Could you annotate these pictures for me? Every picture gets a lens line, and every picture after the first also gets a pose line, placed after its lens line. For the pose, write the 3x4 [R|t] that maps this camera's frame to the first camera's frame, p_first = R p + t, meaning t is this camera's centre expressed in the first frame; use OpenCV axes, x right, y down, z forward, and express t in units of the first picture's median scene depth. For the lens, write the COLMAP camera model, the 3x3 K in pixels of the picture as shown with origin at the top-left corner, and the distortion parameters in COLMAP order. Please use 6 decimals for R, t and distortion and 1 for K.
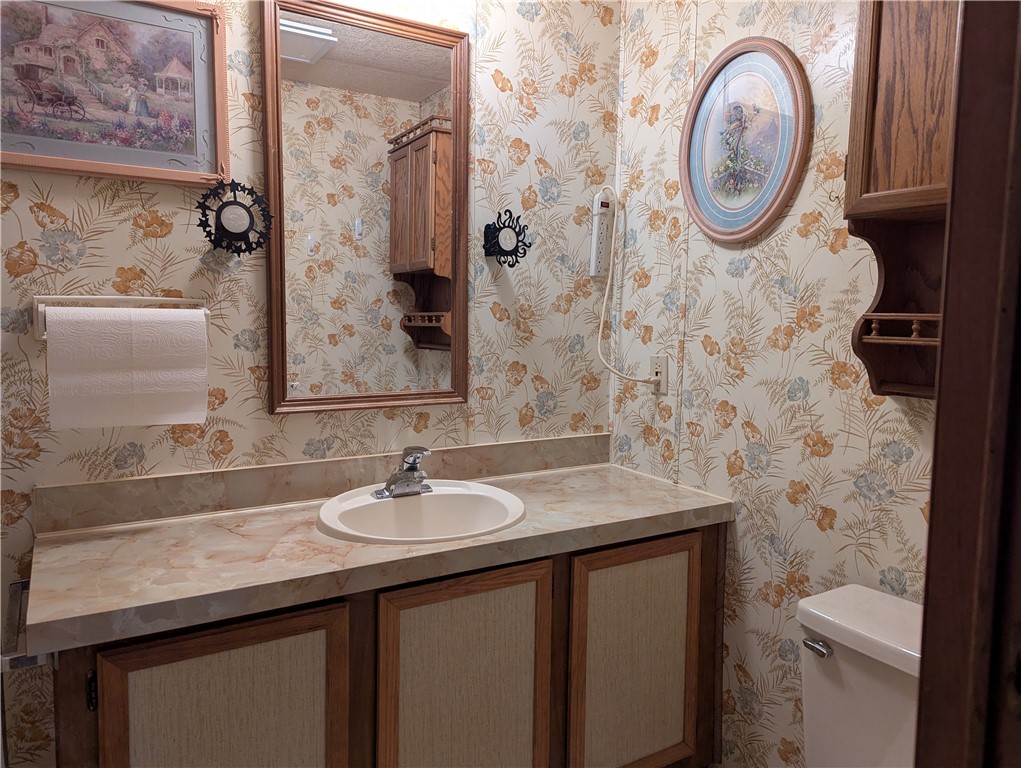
lens RADIAL K [[733.3, 0, 516.9], [0, 733.3, 386.2], [0, 0, 1]] dist [0.070779, -0.050808]
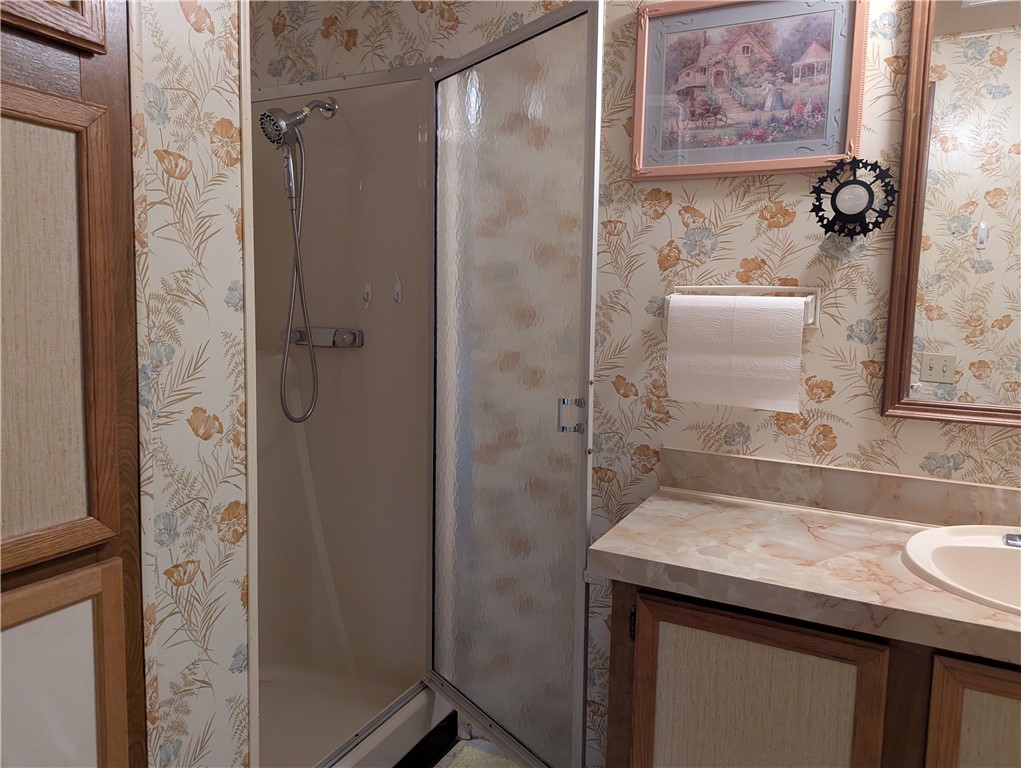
lens RADIAL K [[733.3, 0, 515.5], [0, 733.3, 382.8], [0, 0, 1]] dist [0.070779, -0.050808]
pose [[0.534155, 0.098662, -0.839610, 0.206739], [-0.101219, 0.993486, 0.052349, -0.004283], [0.839305, 0.057022, 0.540662, 0.163725]]
